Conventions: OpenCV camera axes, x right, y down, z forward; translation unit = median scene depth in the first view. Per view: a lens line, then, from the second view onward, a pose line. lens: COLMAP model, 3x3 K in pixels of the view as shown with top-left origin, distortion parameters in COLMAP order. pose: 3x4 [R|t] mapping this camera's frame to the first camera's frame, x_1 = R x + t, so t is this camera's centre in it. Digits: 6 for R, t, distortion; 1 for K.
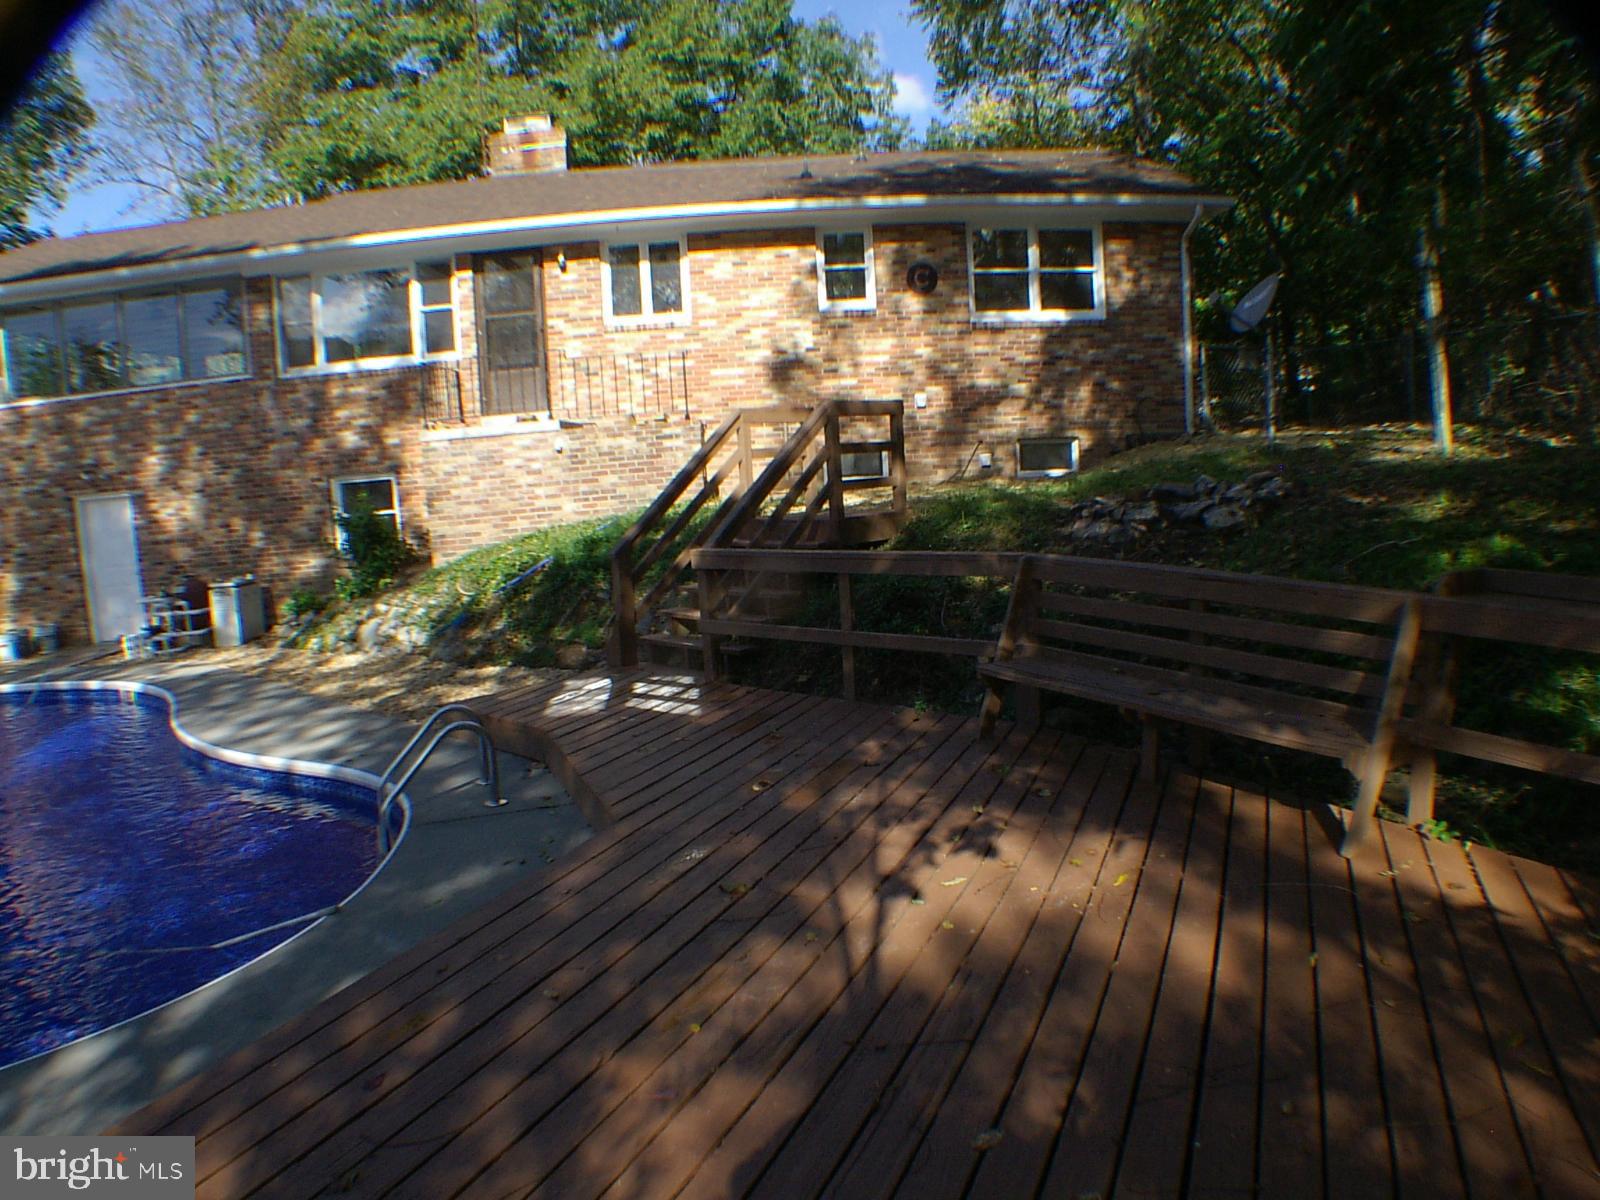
lens RADIAL K [[1129.2, 0, 809.2], [0, 1129.2, 617.8], [0, 0, 1]] dist [-0.229343, 0.096232]
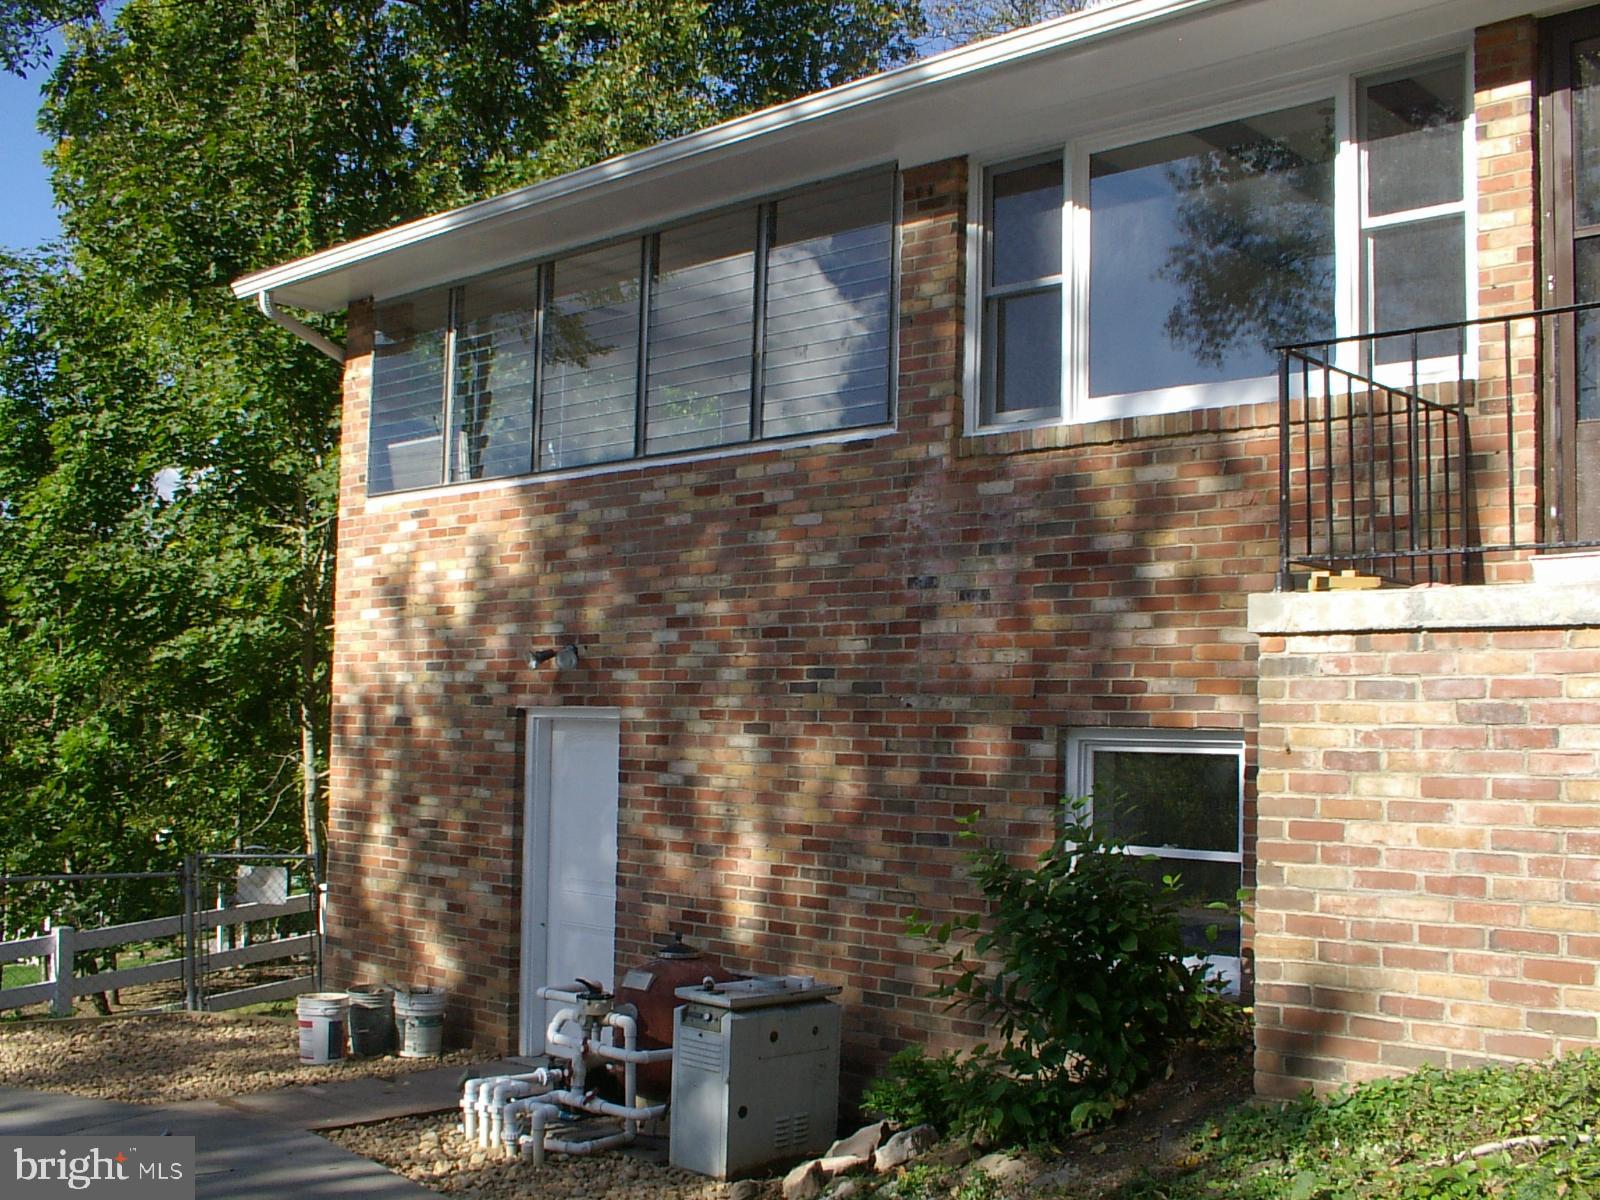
lens RADIAL K [[1787.9, 0, 800.0], [0, 1787.9, 600.0], [0, 0, 1]] dist [-0.129310, 0.034787]
pose [[0.707104, 0.024486, -0.706685, -0.112639], [-0.168271, 0.976517, -0.134535, -0.082430], [0.686796, 0.214044, 0.694620, 0.557661]]
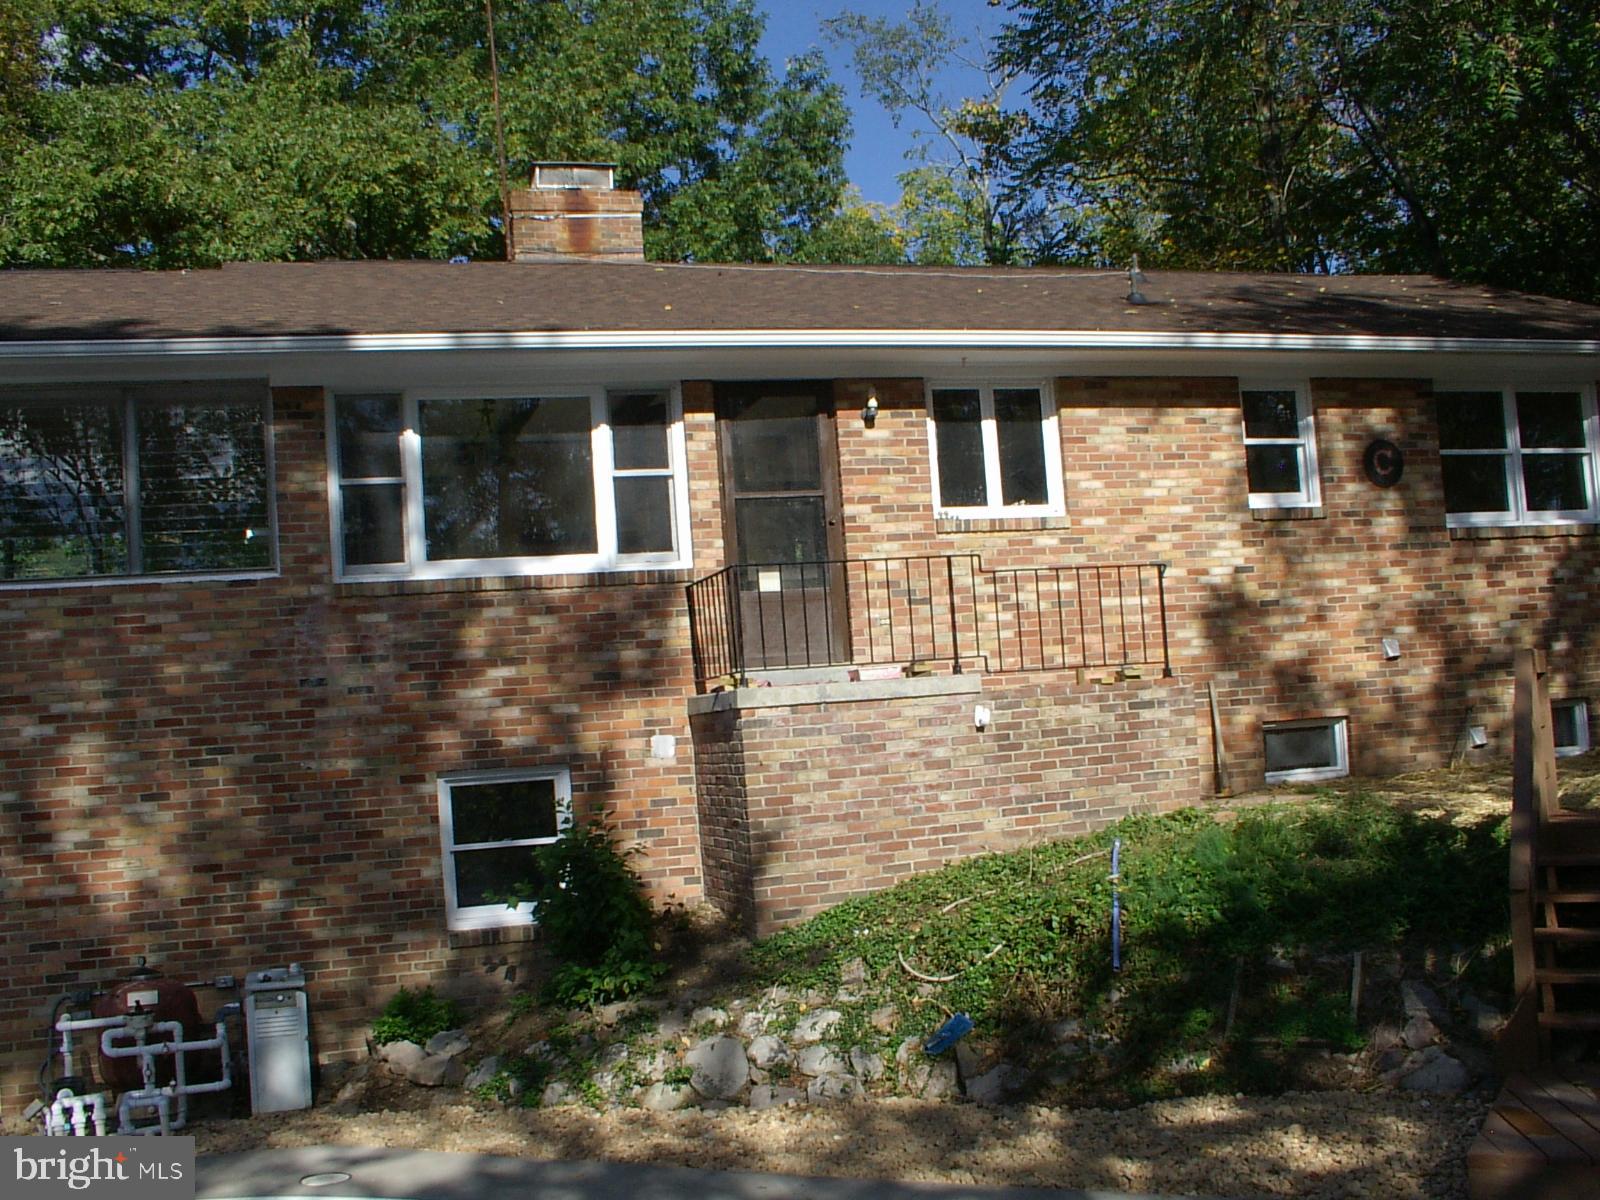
lens RADIAL K [[1787.9, 0, 800.0], [0, 1787.9, 600.0], [0, 0, 1]] dist [-0.129310, 0.034787]
pose [[0.964785, 0.010434, 0.262834, -0.511922], [0.050549, 0.973234, -0.224187, -0.009677], [-0.258138, 0.229578, 0.938434, 0.121692]]
